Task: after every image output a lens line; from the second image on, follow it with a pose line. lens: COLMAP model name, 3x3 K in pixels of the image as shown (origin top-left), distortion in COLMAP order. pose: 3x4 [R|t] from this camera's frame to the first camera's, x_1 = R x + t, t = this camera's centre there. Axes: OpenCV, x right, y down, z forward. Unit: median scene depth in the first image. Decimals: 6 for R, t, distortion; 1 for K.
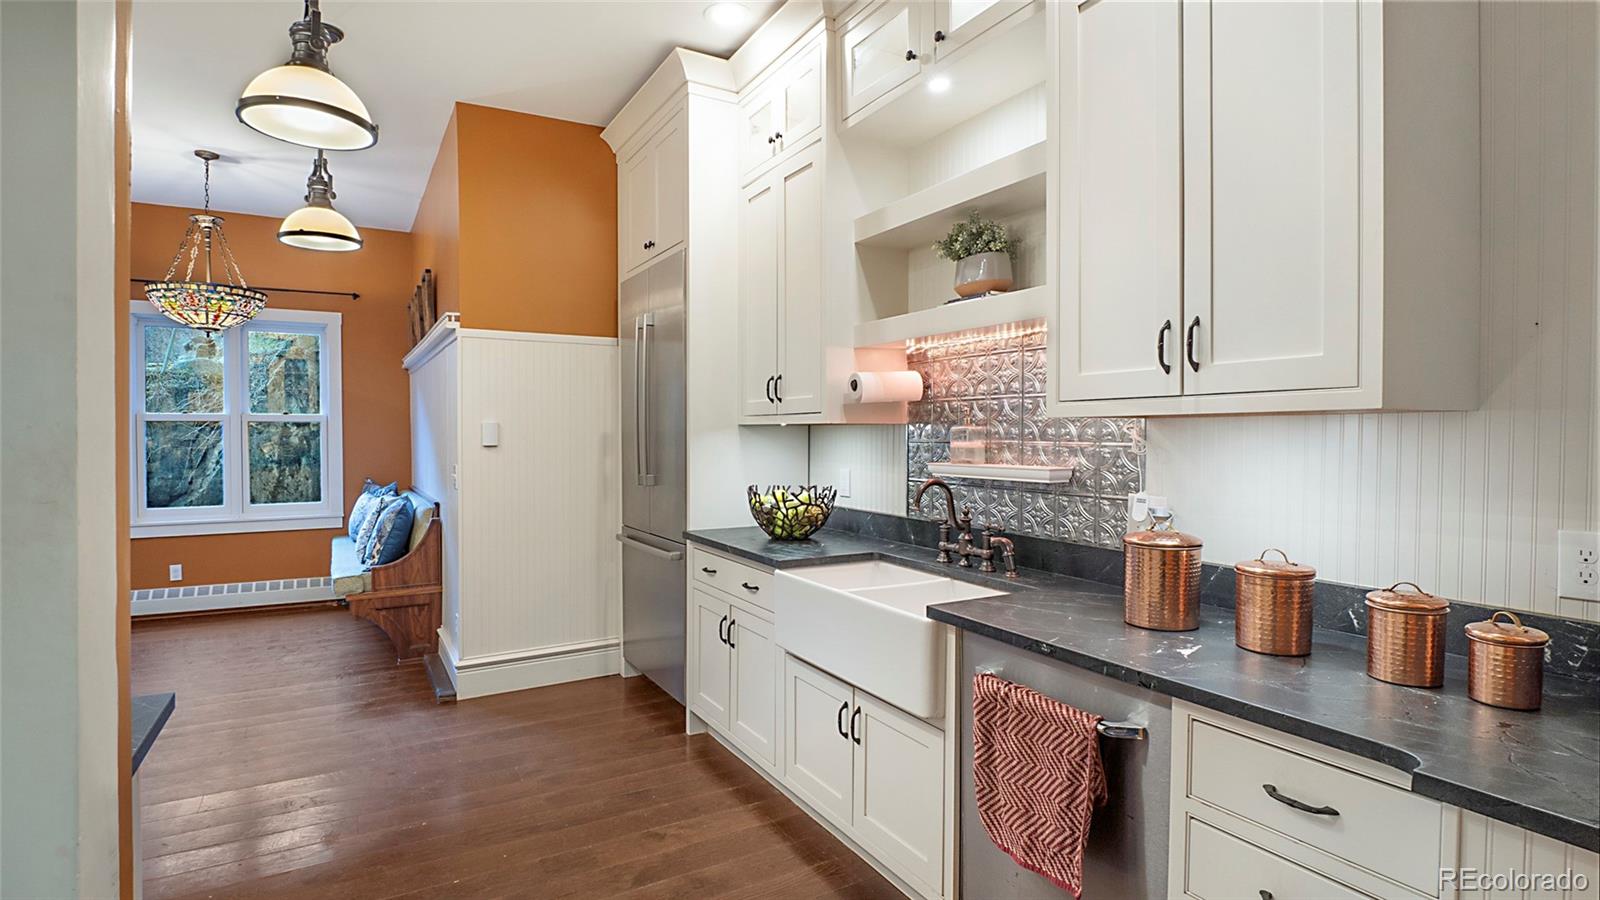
lens RADIAL K [[803.0, 0, 791.4], [0, 803.0, 440.8], [0, 0, 1]] dist [-0.005713, -0.002864]
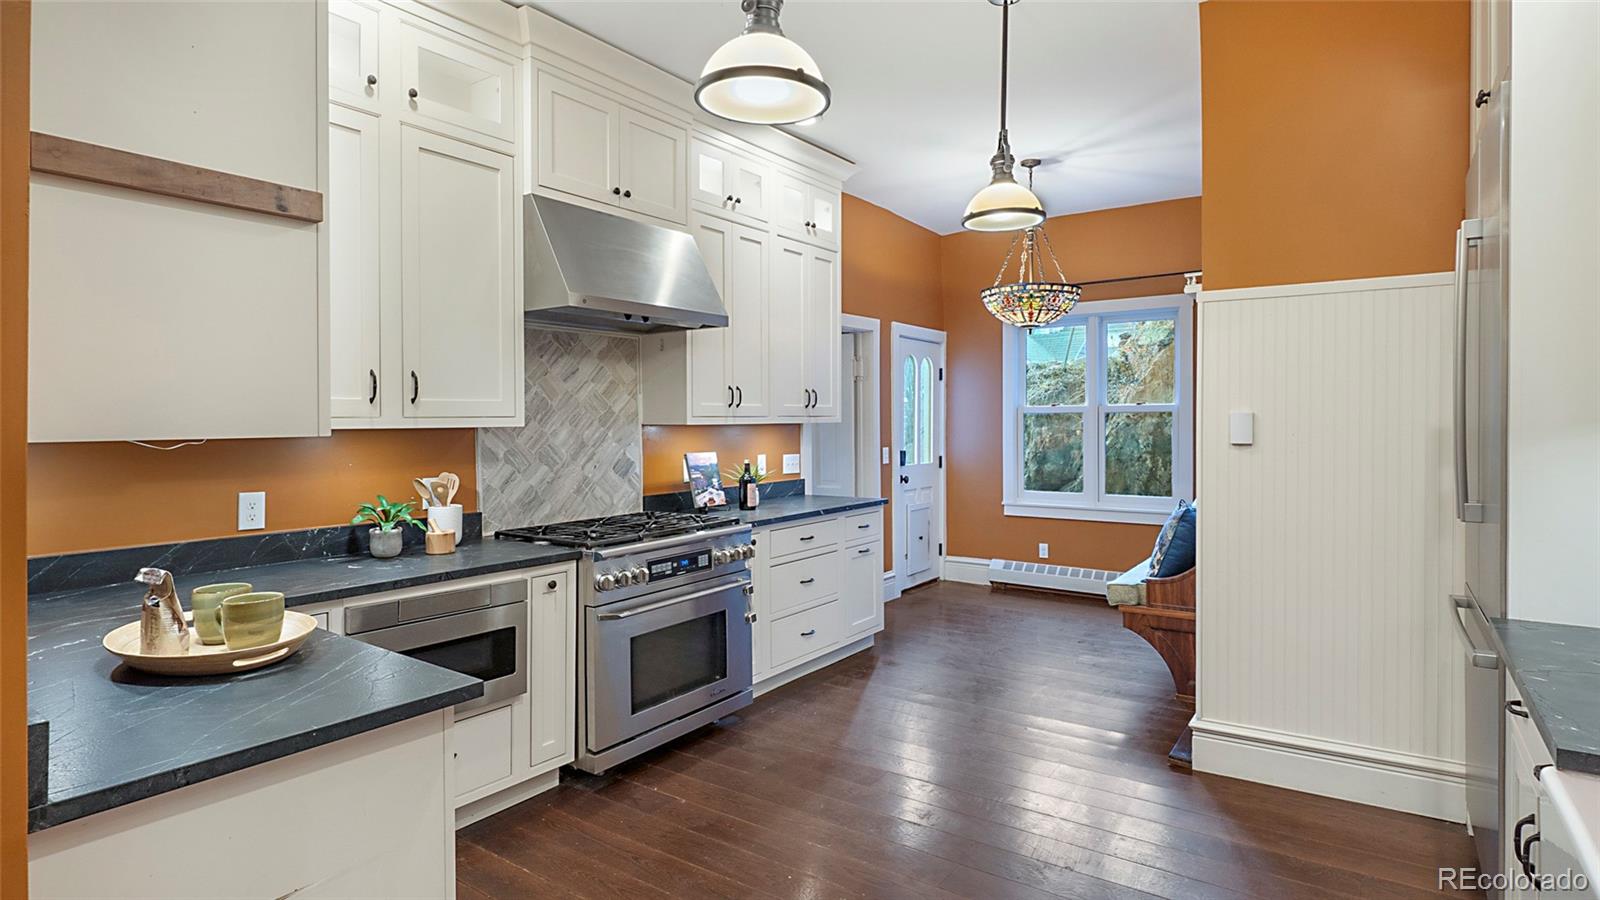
lens RADIAL K [[803.0, 0, 822.5], [0, 803.0, 426.1], [0, 0, 1]] dist [-0.005713, -0.002864]
pose [[0.454779, 0.003870, -0.890596, 0.094125], [-0.007013, 0.999975, 0.000764, -0.007175], [0.890577, 0.005899, 0.454795, 0.275988]]
